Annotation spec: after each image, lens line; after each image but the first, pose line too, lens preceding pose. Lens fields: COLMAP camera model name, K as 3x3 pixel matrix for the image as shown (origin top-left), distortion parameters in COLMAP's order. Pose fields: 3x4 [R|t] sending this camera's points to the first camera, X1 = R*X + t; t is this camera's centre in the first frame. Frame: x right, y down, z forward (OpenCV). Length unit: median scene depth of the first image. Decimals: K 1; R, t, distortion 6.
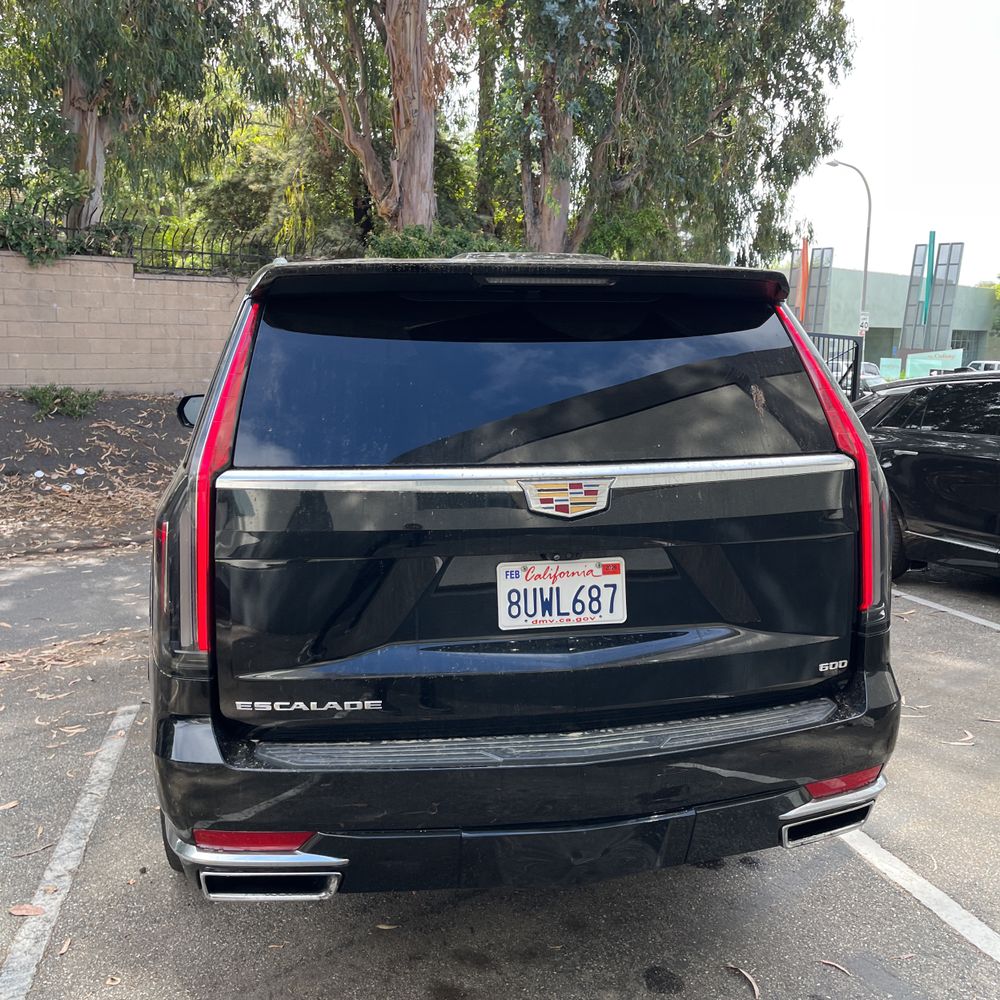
lens RADIAL K [[1046.5, 0, 503.7], [0, 1046.5, 511.0], [0, 0, 1]] dist [0.083992, -0.135130]
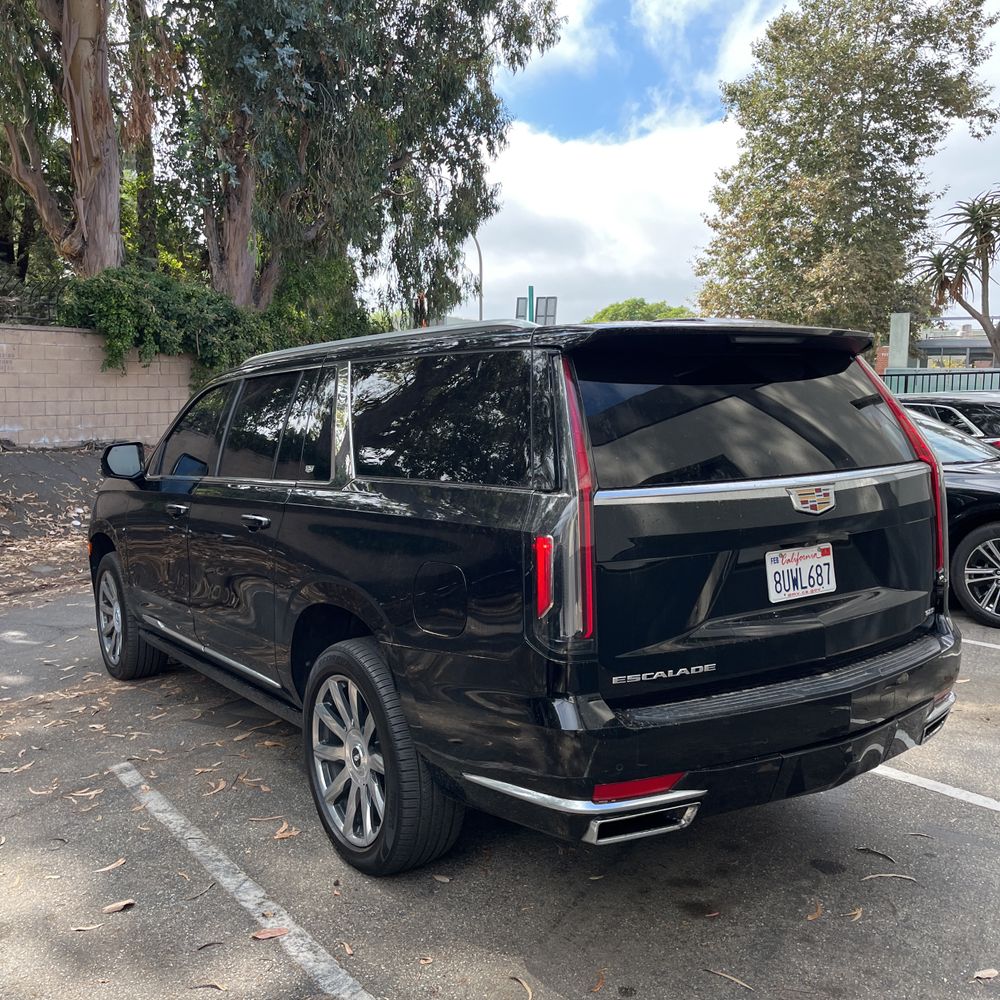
lens RADIAL K [[1053.5, 0, 522.0], [0, 1053.5, 508.1], [0, 0, 1]] dist [0.048632, -0.054696]
pose [[0.918991, -0.055836, 0.390306, -0.735697], [0.072942, 0.996911, -0.029130, 0.009645], [-0.387474, 0.055240, 0.920224, -0.098910]]
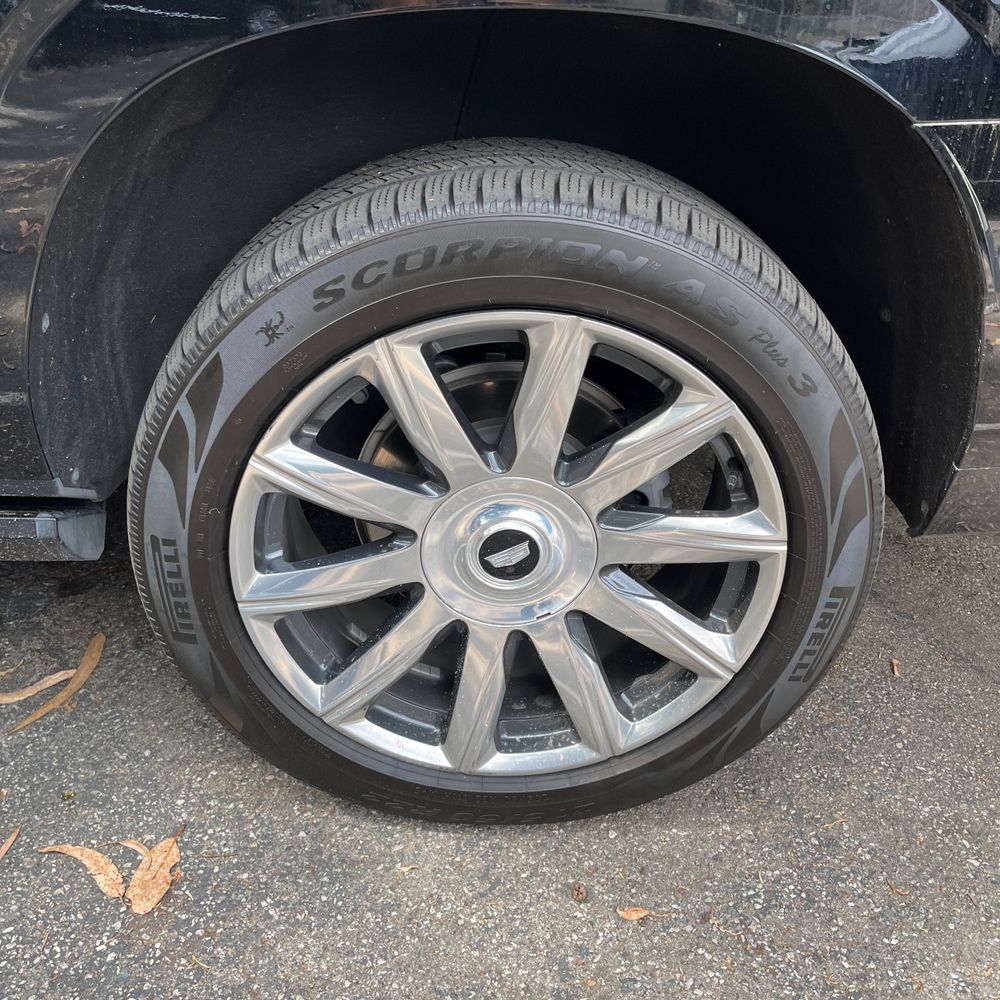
lens RADIAL K [[1057.1, 0, 500.0], [0, 1057.1, 500.0], [0, 0, 1]] dist [0.036264, -0.026839]
pose [[0.165750, -0.501610, 0.849067, -0.766936], [0.083456, 0.865022, 0.494745, 0.048592], [-0.982630, -0.011144, 0.185239, 1.246164]]
